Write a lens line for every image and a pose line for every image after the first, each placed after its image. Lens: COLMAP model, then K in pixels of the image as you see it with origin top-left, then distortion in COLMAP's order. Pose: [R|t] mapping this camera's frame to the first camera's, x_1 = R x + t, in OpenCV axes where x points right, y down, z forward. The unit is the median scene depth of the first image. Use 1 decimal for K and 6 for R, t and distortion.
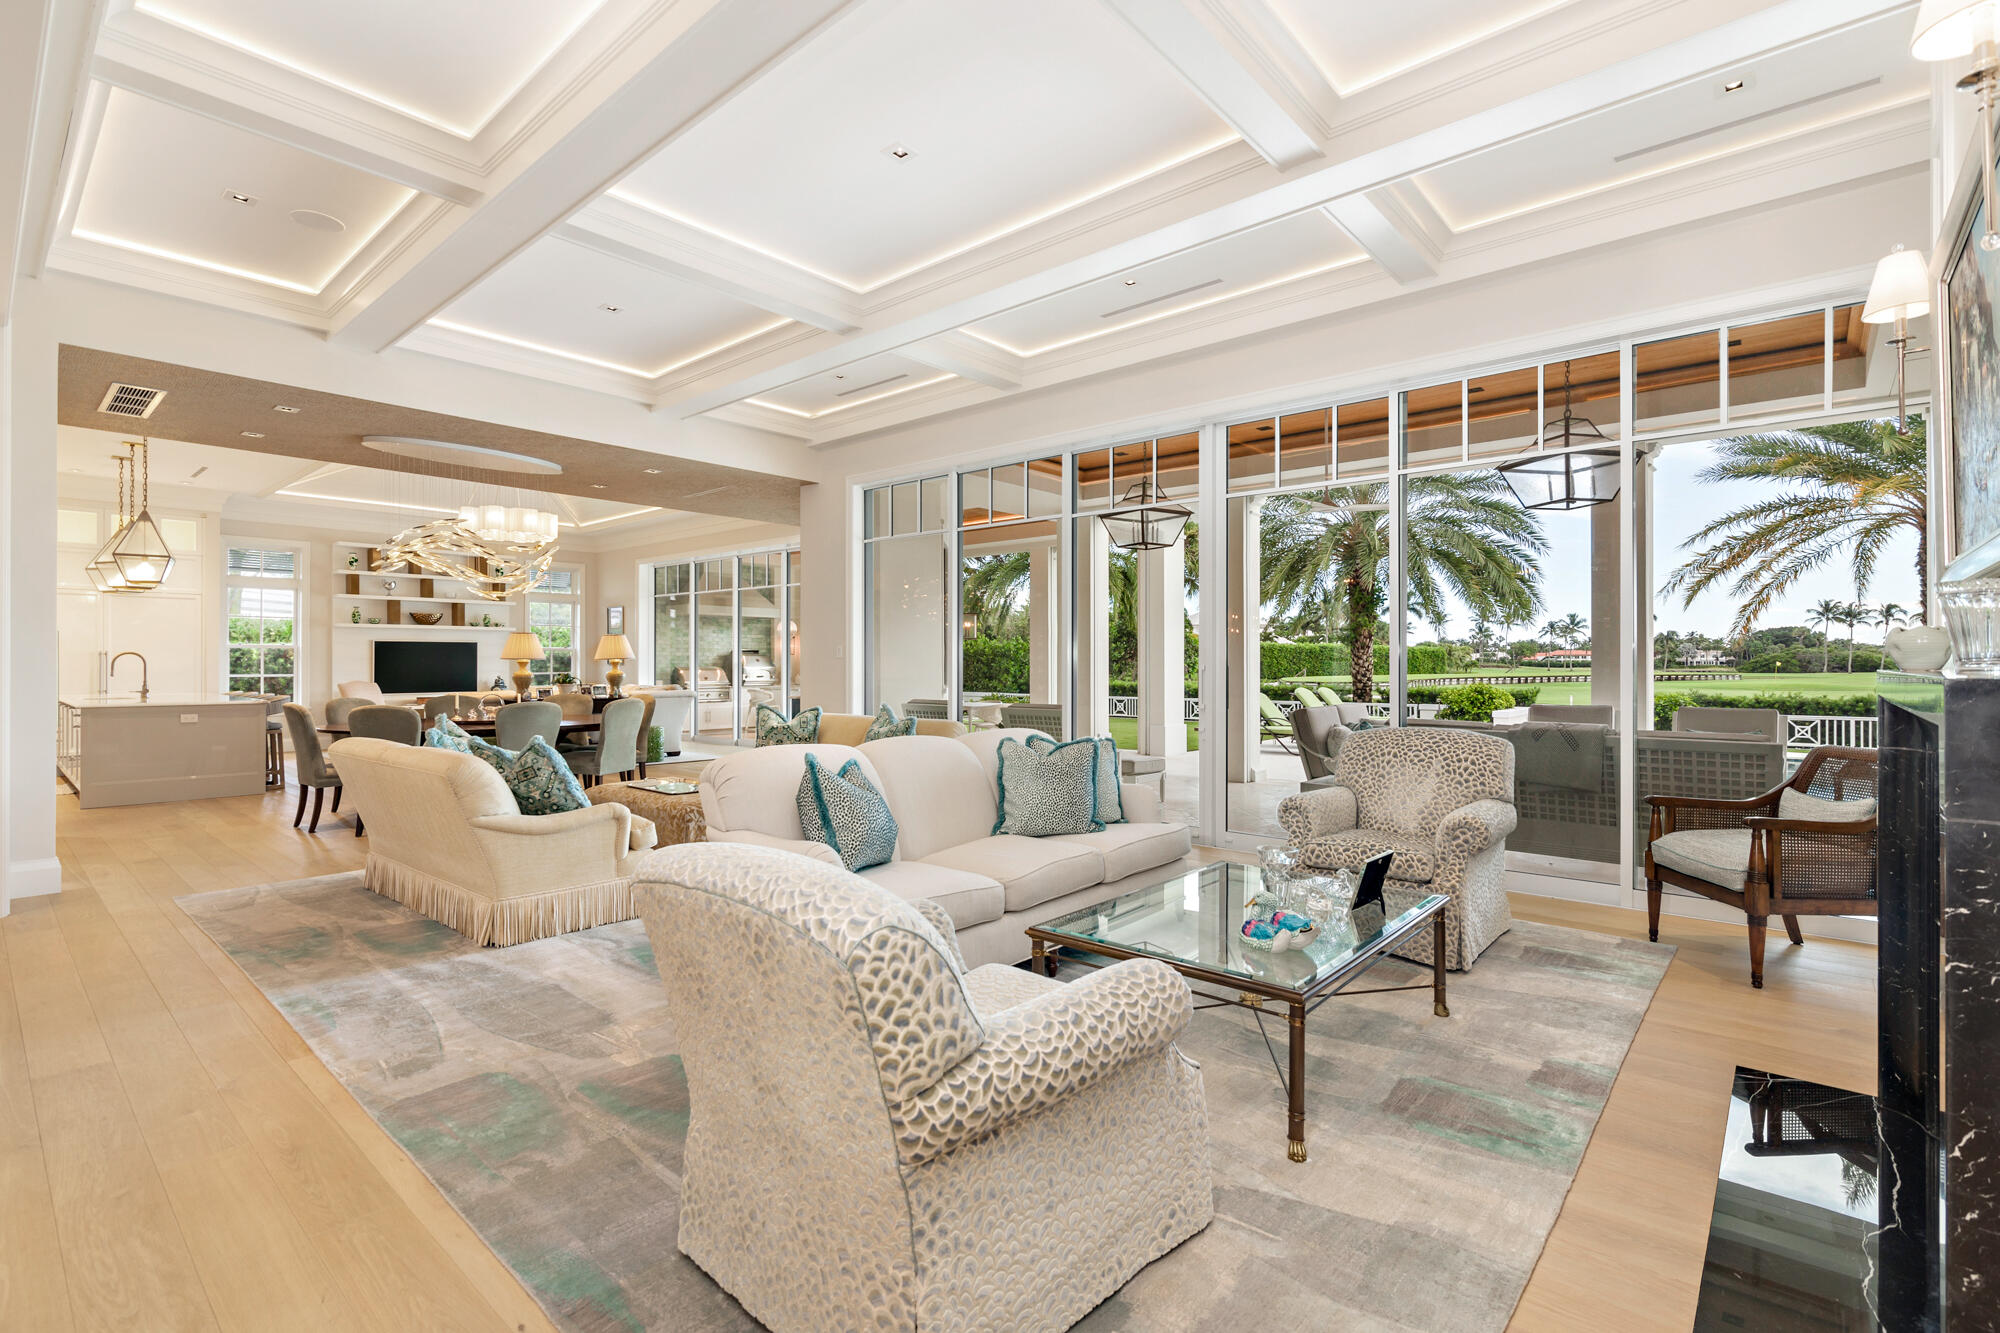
lens RADIAL K [[913.7, 0, 1001.0], [0, 913.7, 658.5], [0, 0, 1]] dist [-0.000705, 0.000112]
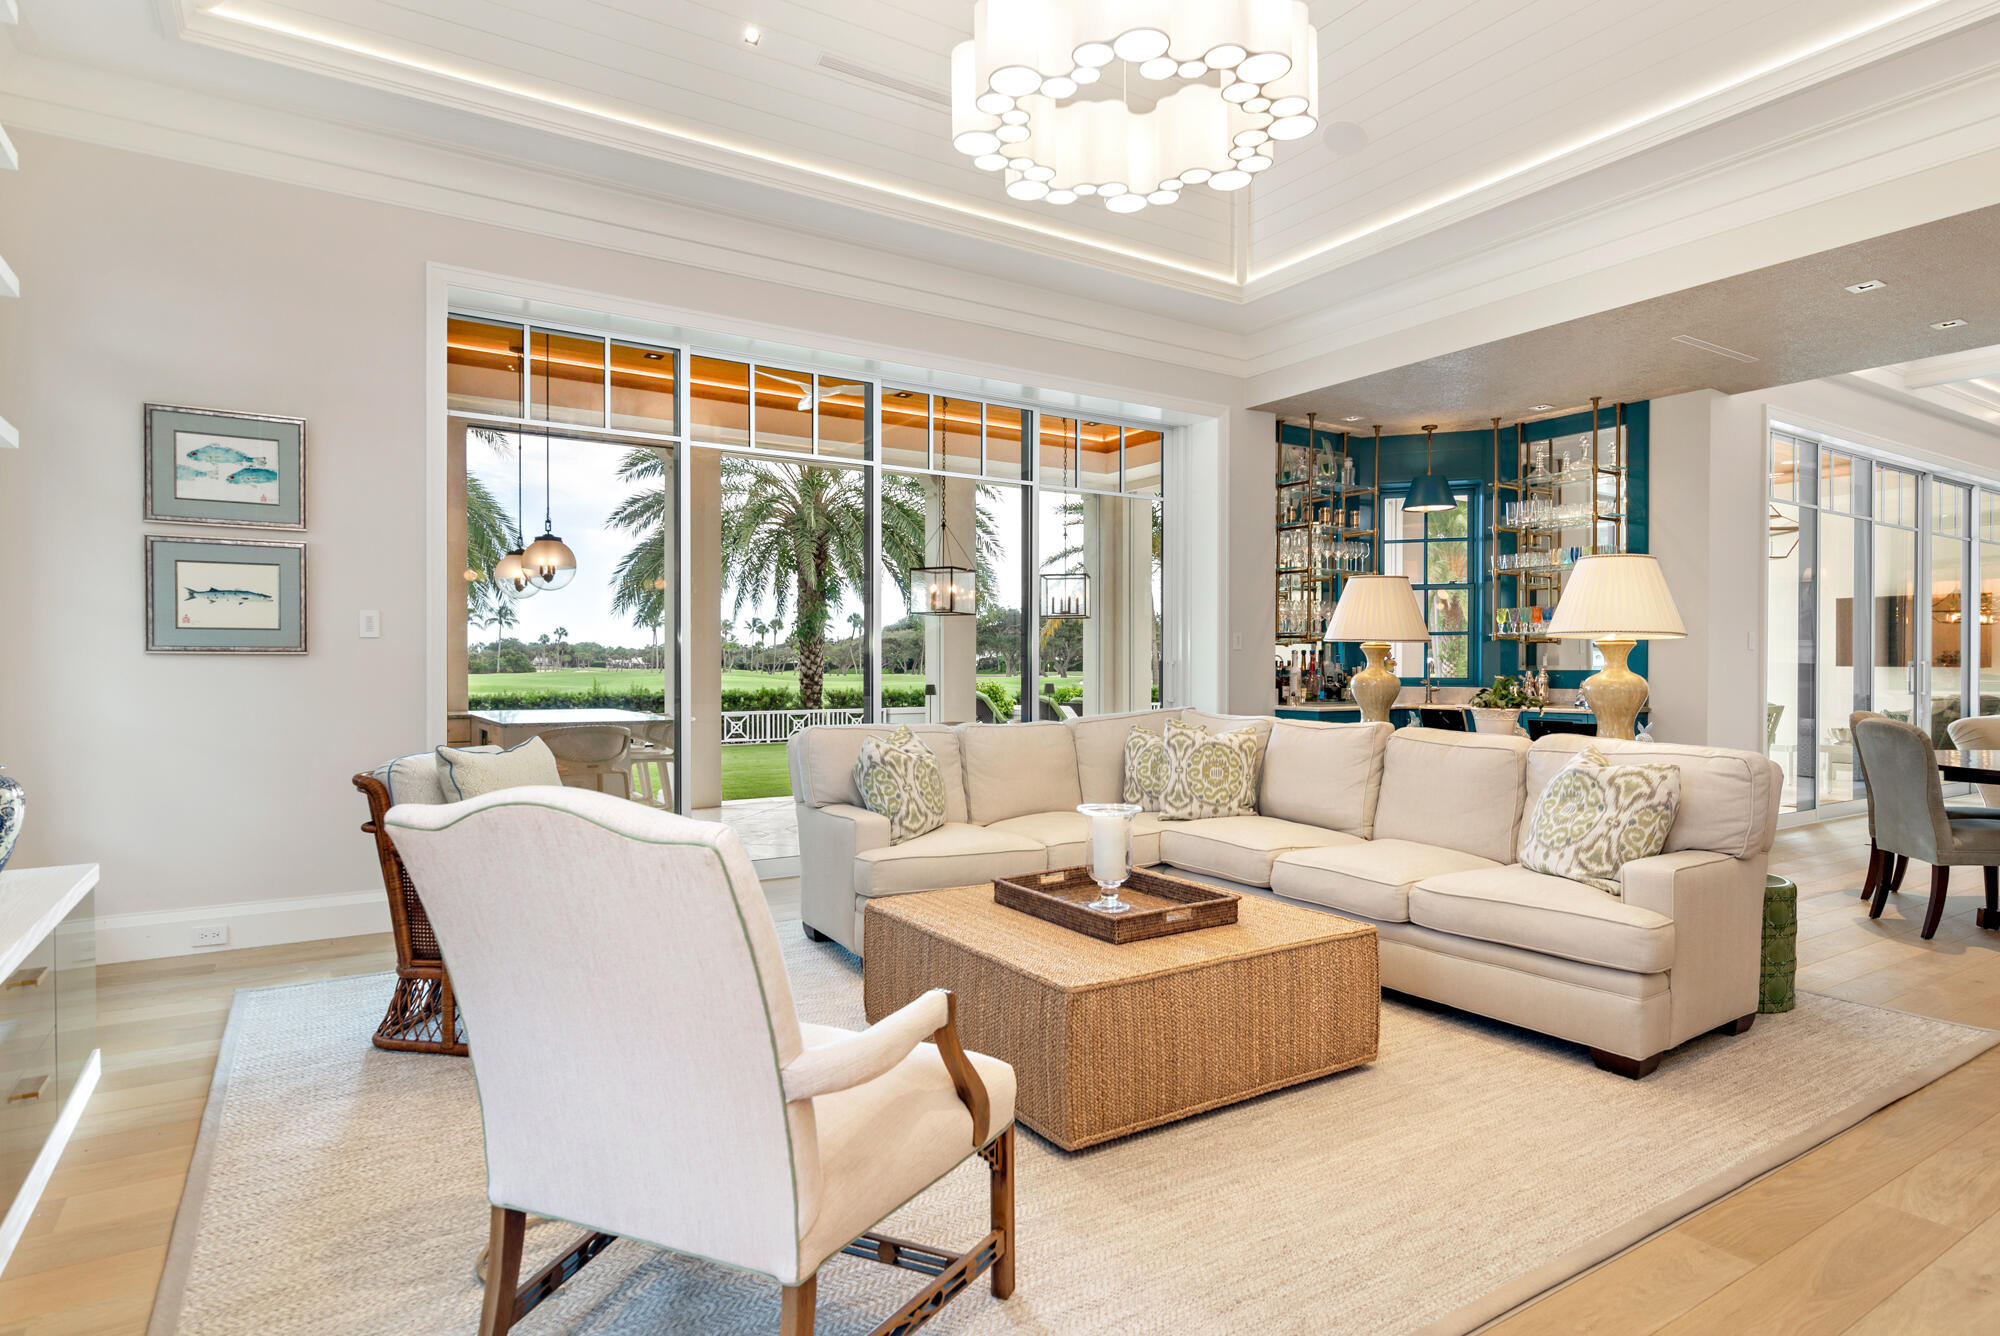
lens RADIAL K [[1085.8, 0, 1000.0], [0, 1085.8, 668.0], [0, 0, 1]] dist [-0.001648, 0.000488]
pose [[0.278186, -0.001943, 0.960525, -0.709804], [-0.005068, 0.999981, 0.003490, 0.009820], [-0.960514, -0.005839, 0.278171, 0.809182]]
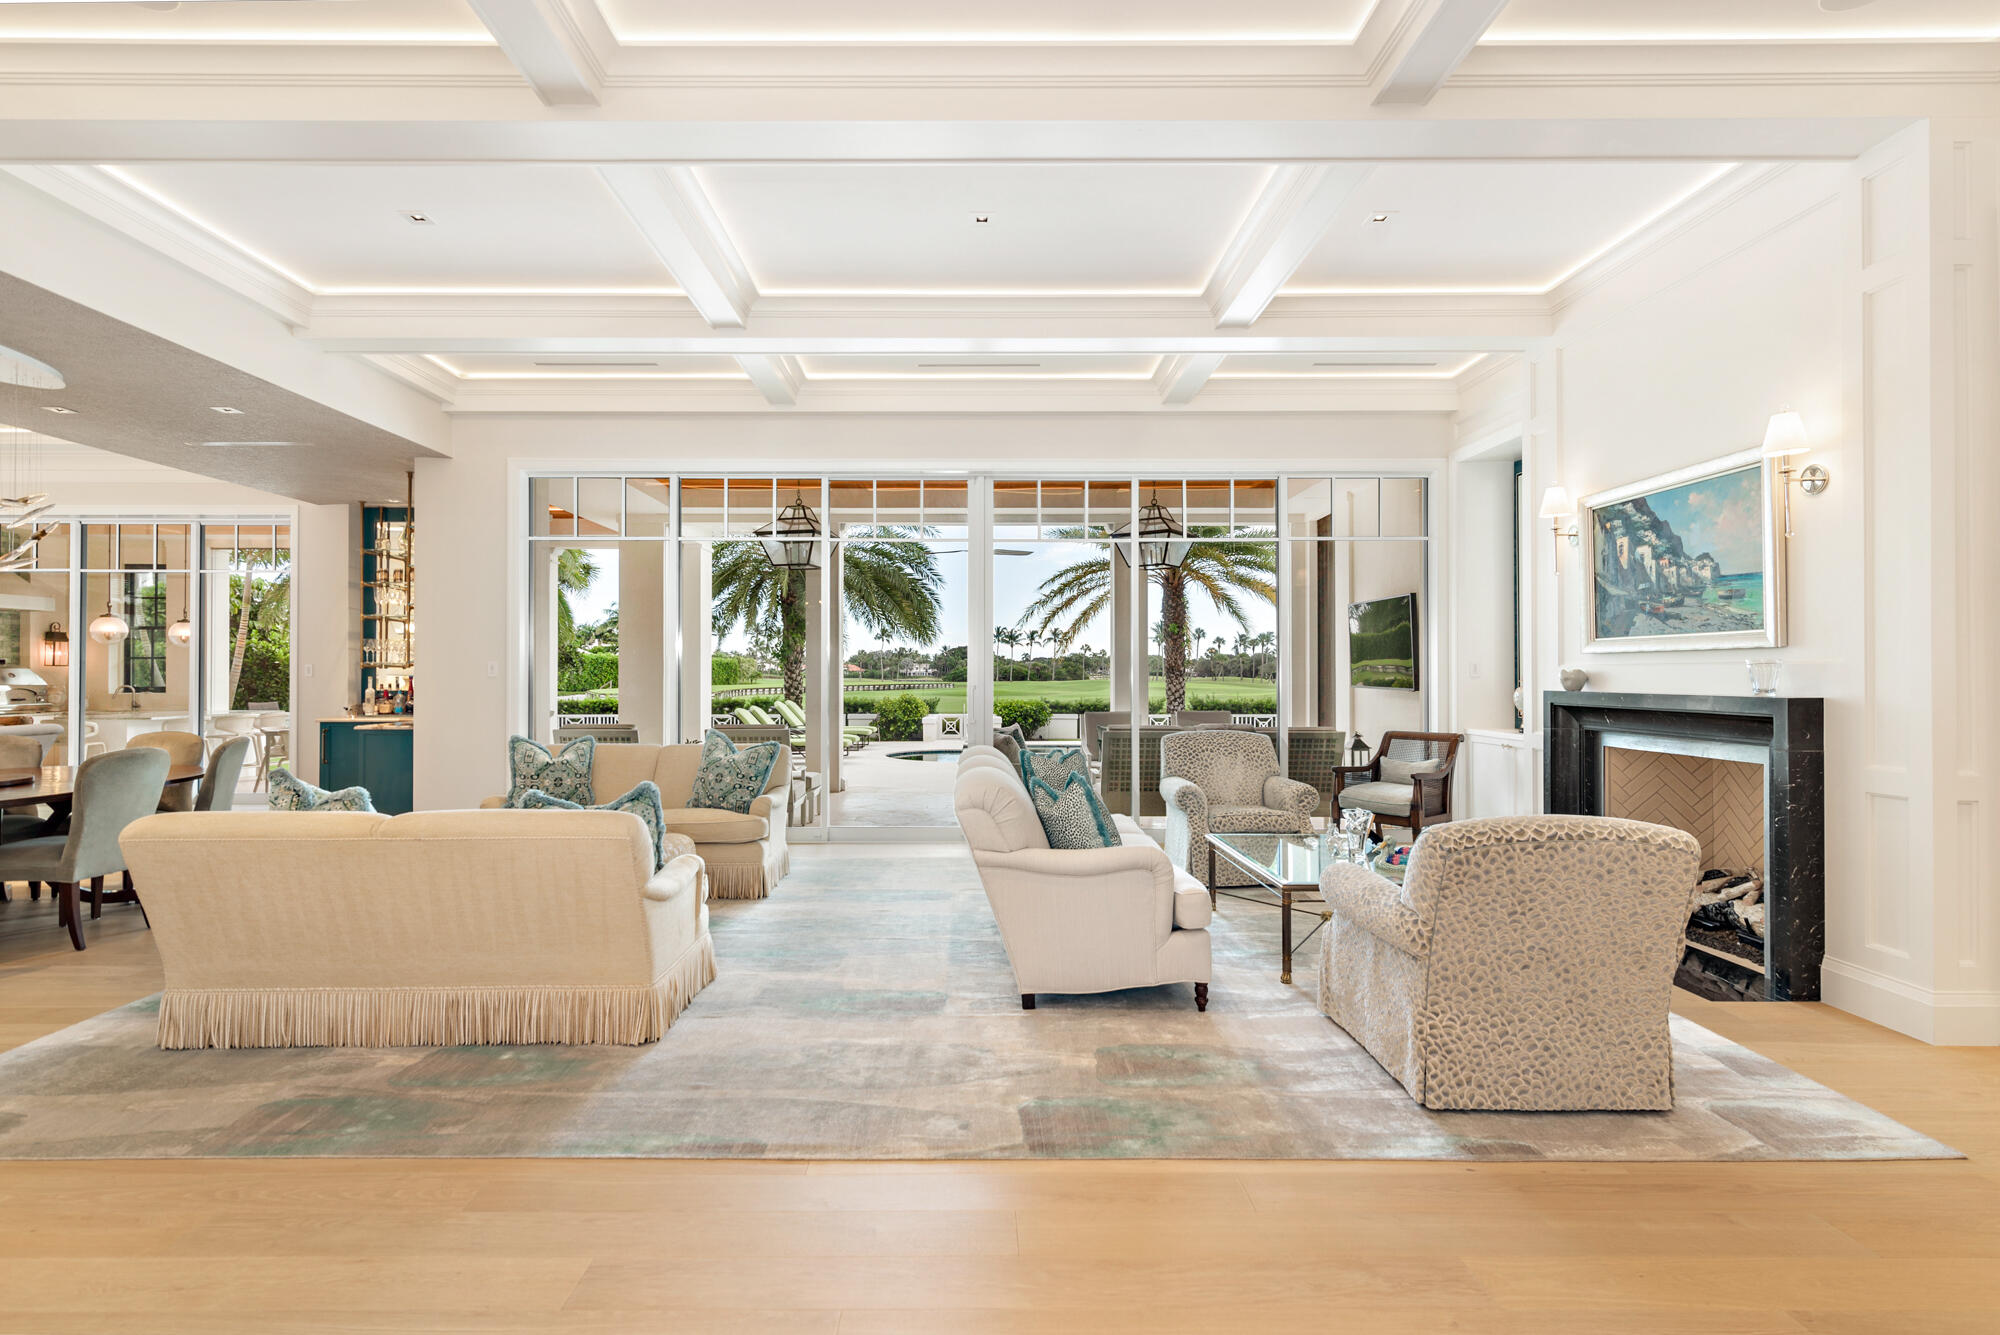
lens RADIAL K [[923.1, 0, 970.2], [0, 923.1, 669.4], [0, 0, 1]] dist [0.000533, 0.000156]
pose [[0.747763, 0.002478, 0.663961, -0.242567], [-0.002481, 0.999996, -0.000937, -0.003687], [-0.663961, -0.000946, 0.747767, 0.052511]]
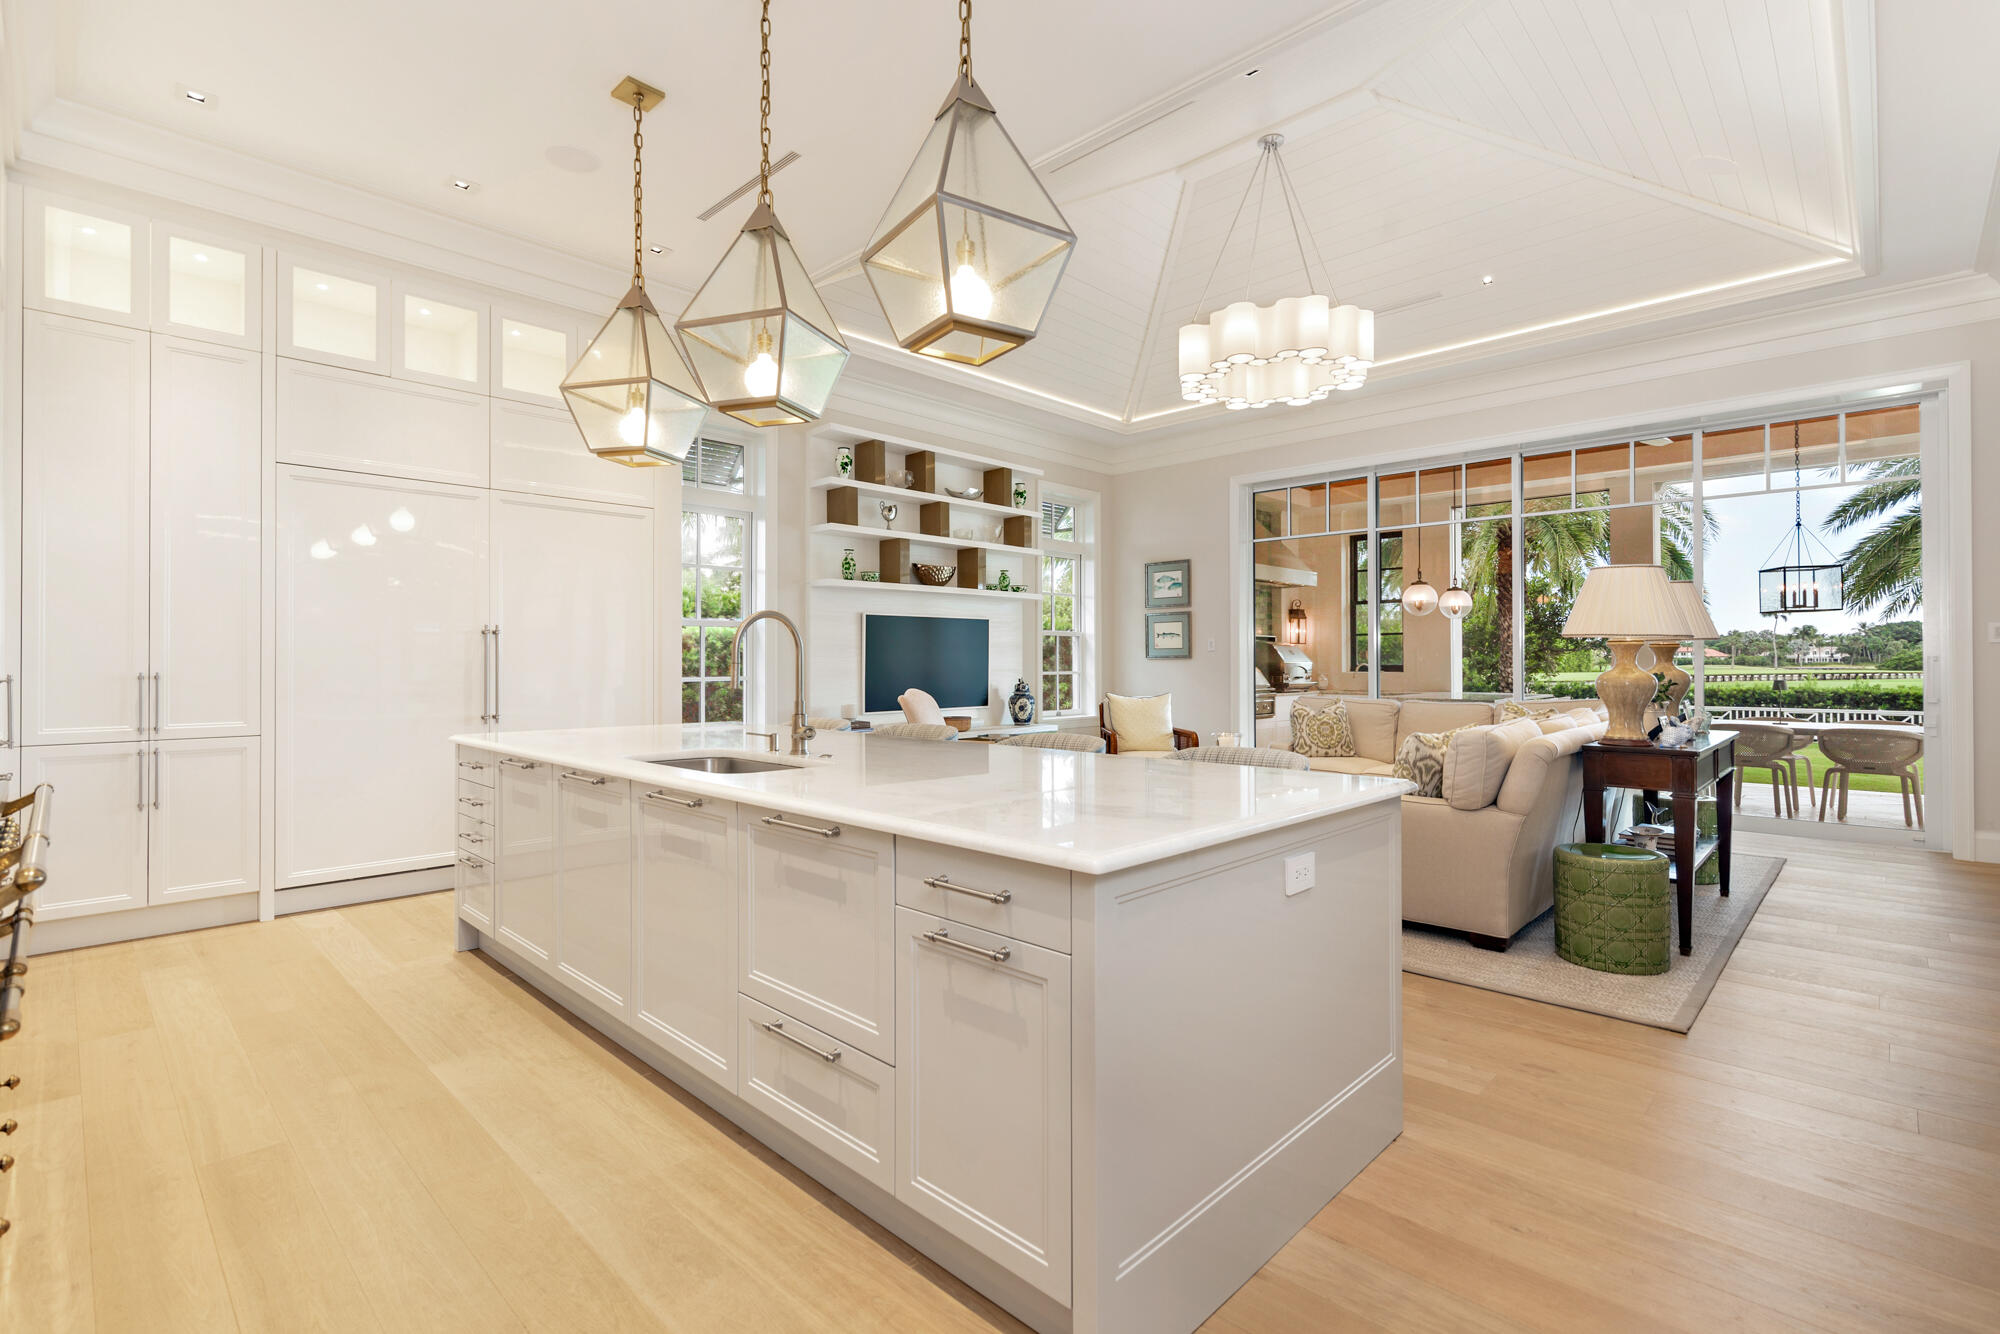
lens RADIAL K [[913.7, 0, 1001.0], [0, 913.7, 659.0], [0, 0, 1]] dist [-0.000705, 0.000112]
pose [[0.998831, -0.003449, -0.048209, -0.558753], [0.003513, 0.999993, 0.001257, 0.006823], [0.048204, -0.001424, 0.998836, 0.448702]]
